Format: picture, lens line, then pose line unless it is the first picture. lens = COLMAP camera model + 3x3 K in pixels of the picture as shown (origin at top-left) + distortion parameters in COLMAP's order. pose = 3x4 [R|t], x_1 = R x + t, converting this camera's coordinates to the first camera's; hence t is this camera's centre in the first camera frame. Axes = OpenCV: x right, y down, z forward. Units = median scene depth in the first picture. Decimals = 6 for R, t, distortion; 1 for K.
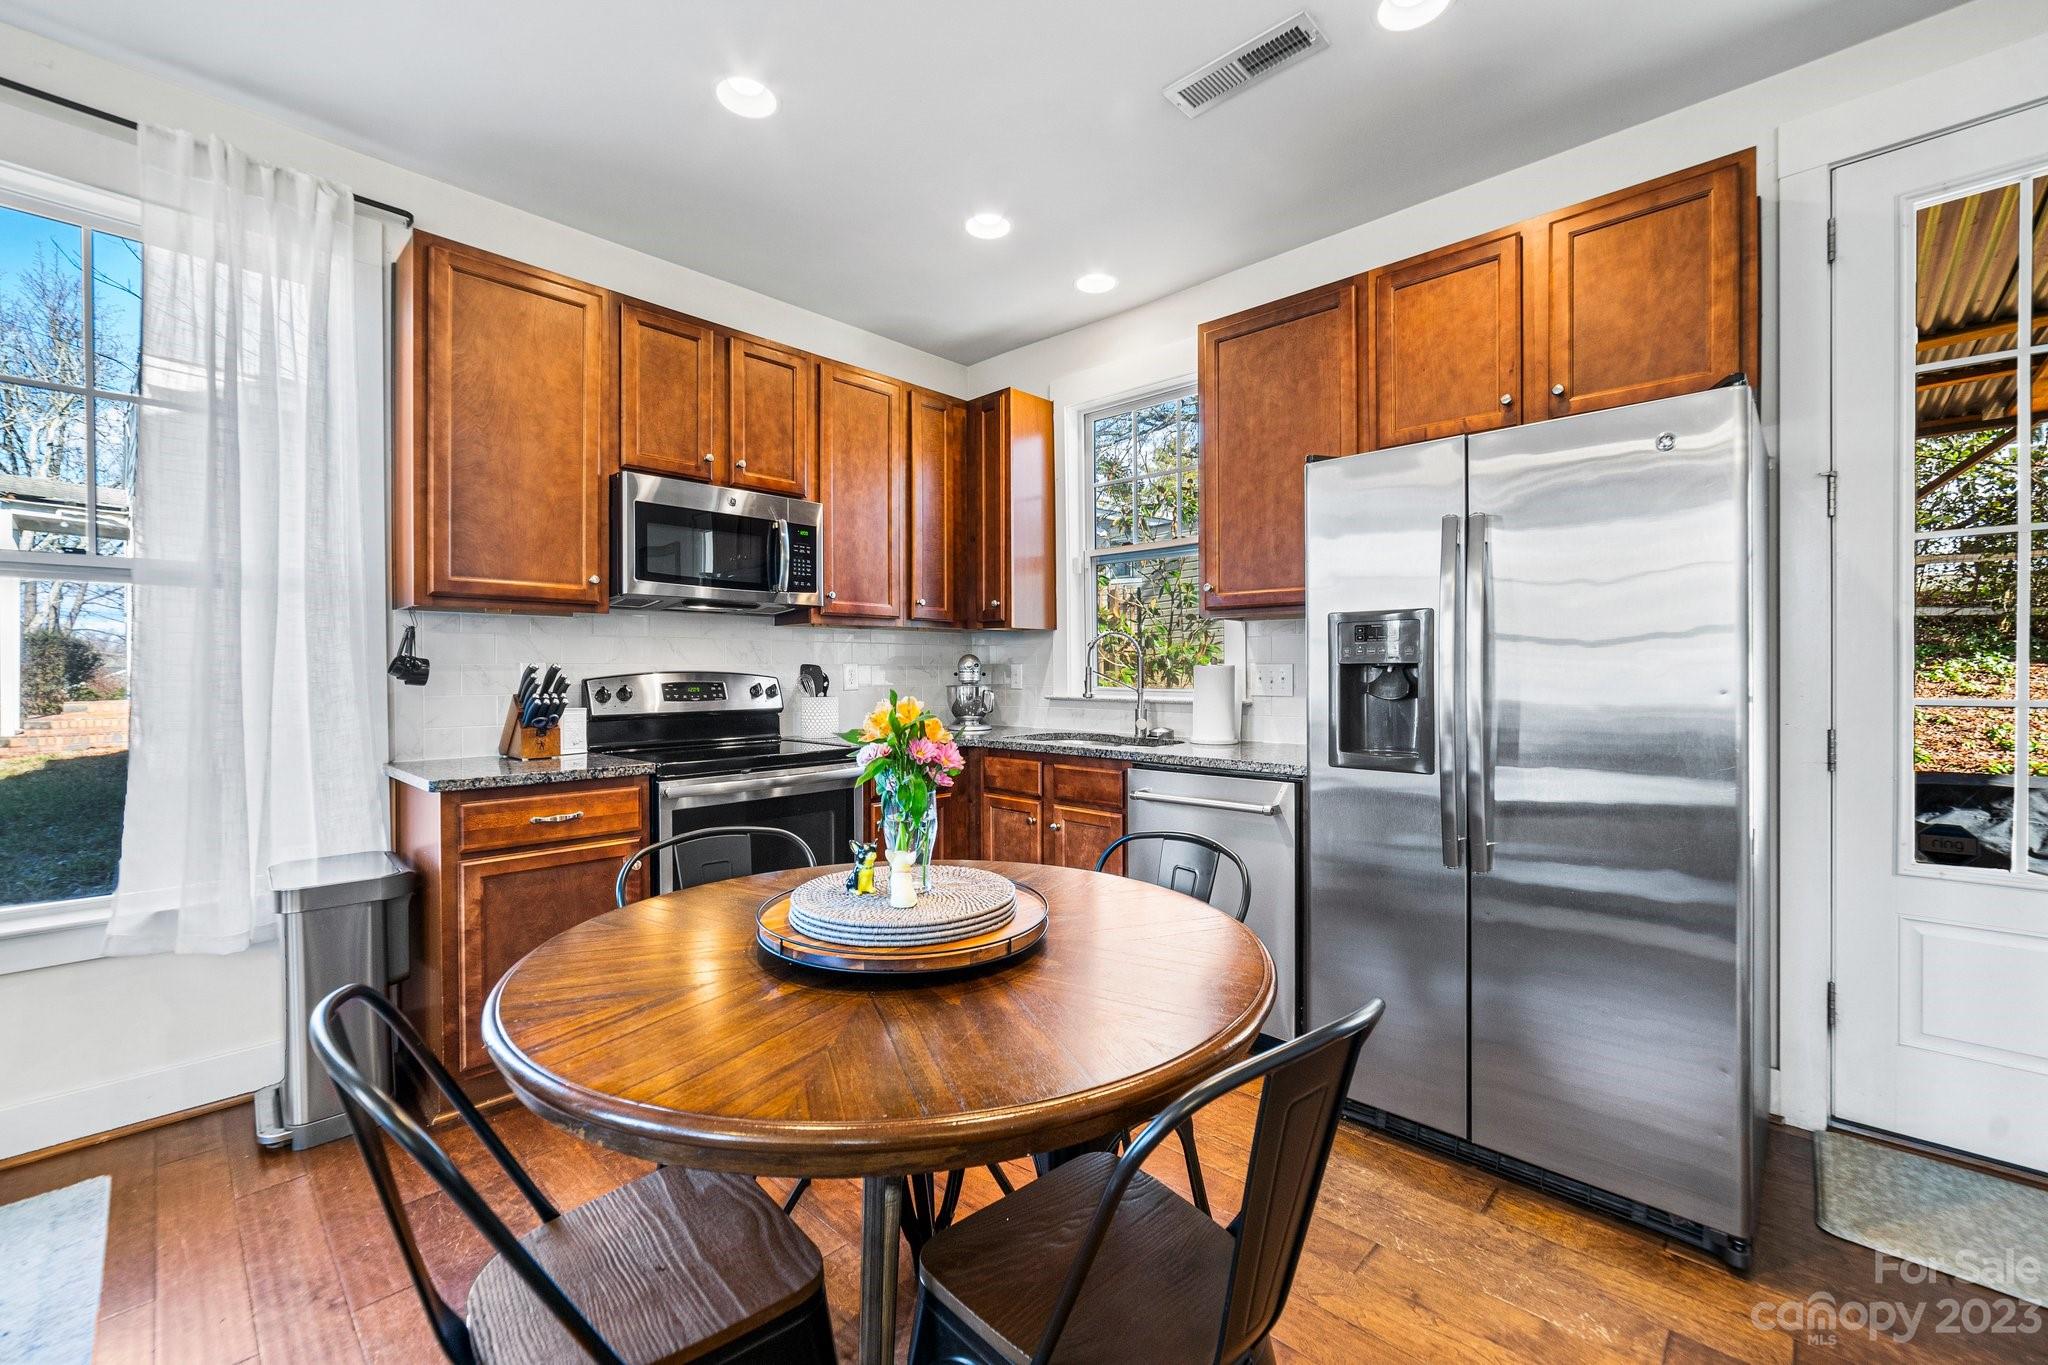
lens RADIAL K [[834.7, 0, 1021.9], [0, 834.7, 677.1], [0, 0, 1]] dist [-0.010067, 0.003455]
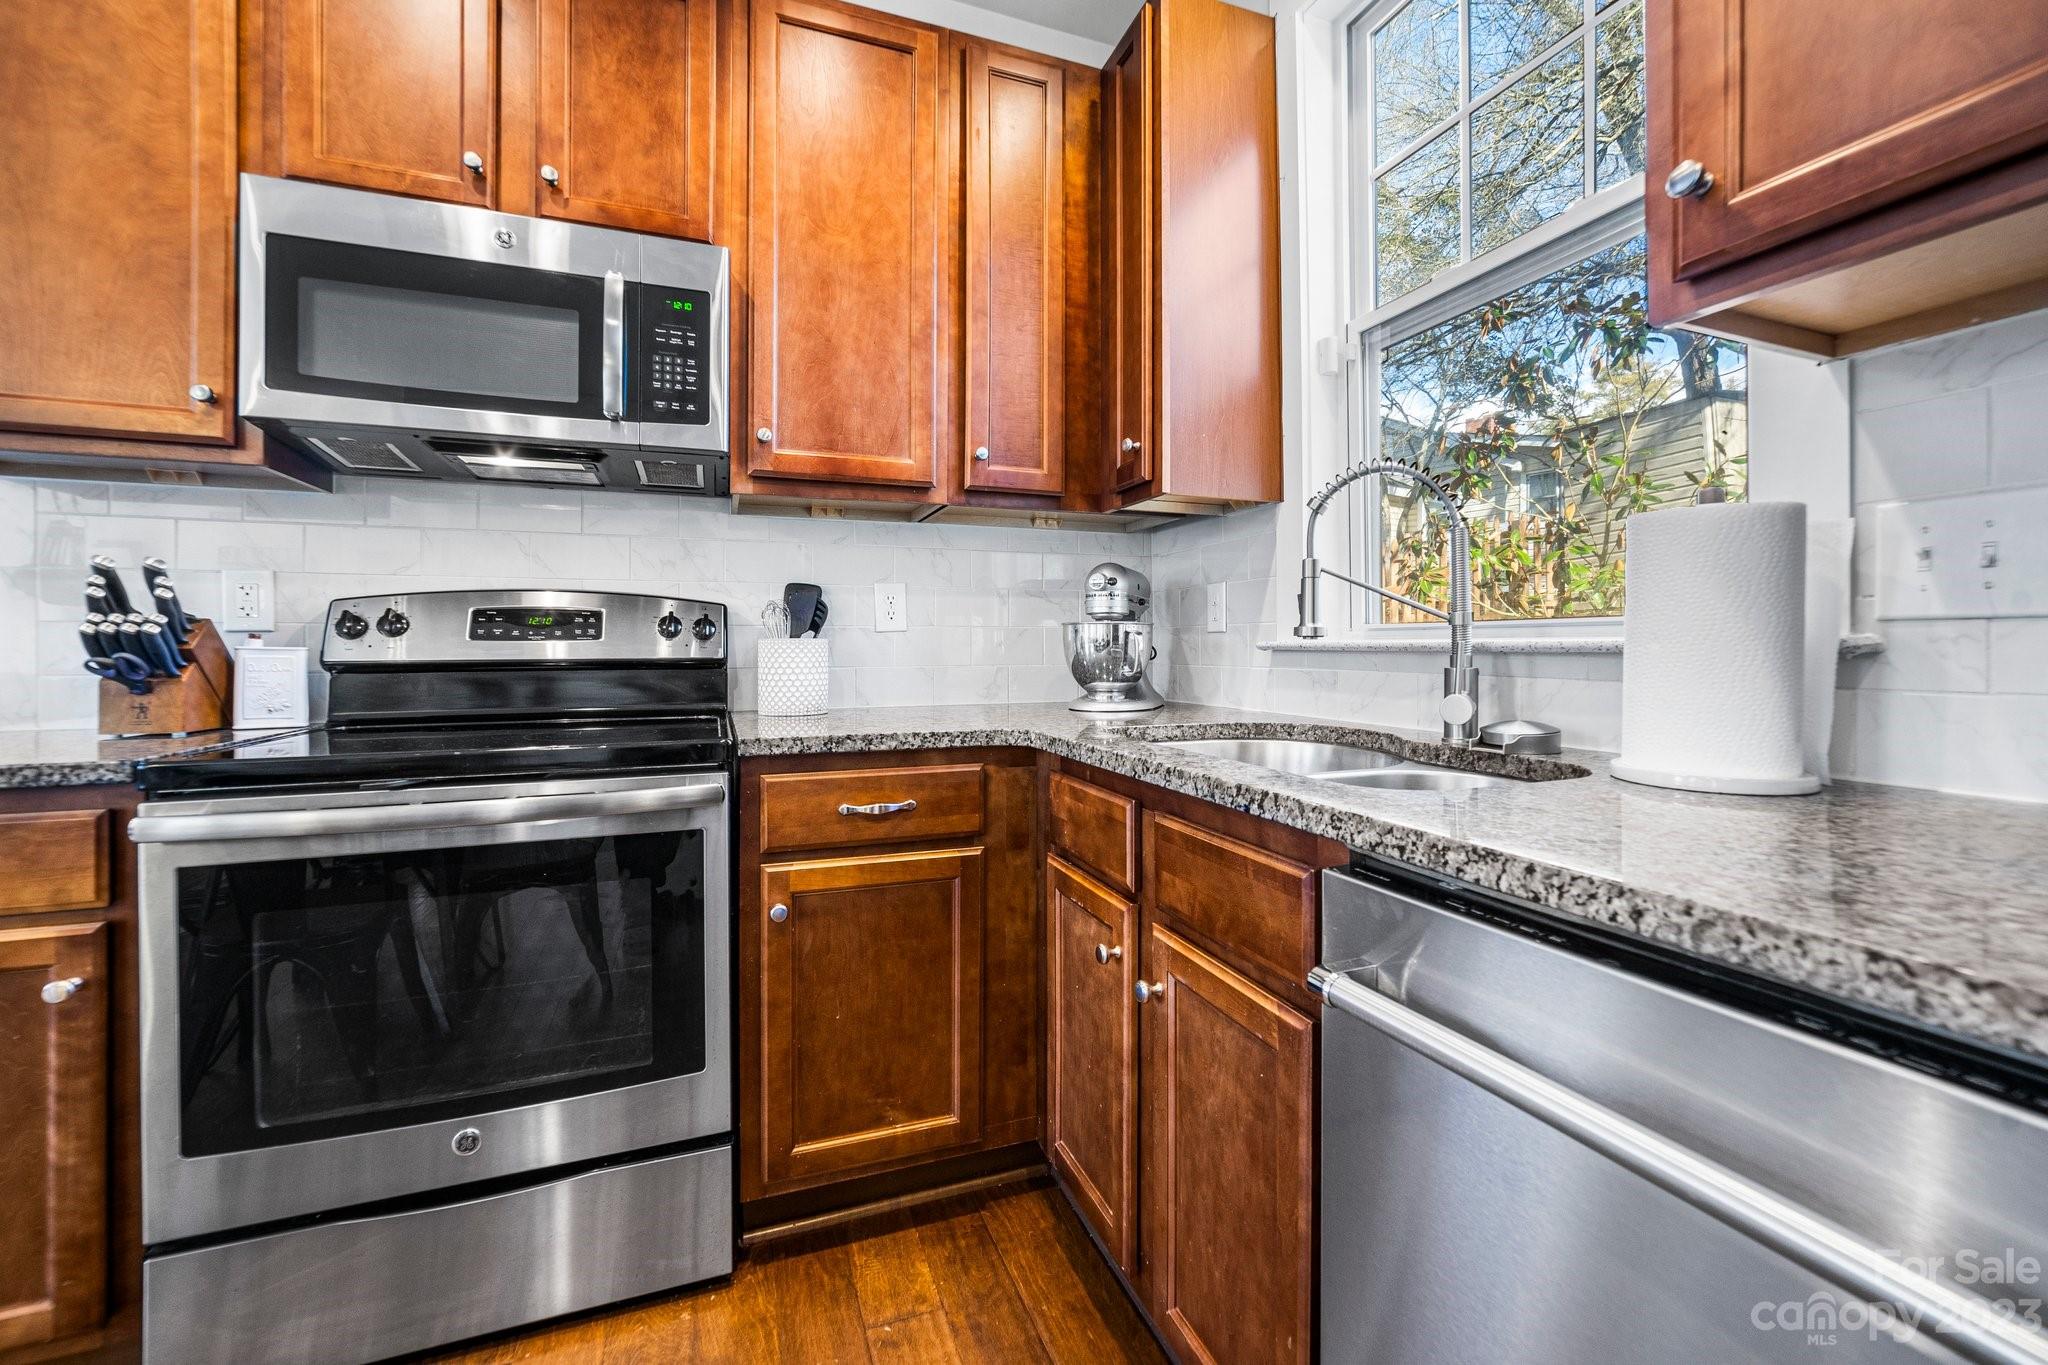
lens RADIAL K [[834.7, 0, 1020.6], [0, 834.7, 648.8], [0, 0, 1]] dist [-0.010067, 0.003455]
pose [[0.900067, 0.002337, -0.435746, 0.138831], [-0.003843, 0.999989, -0.002573, 0.033807], [0.435735, 0.003991, 0.900066, 0.629187]]
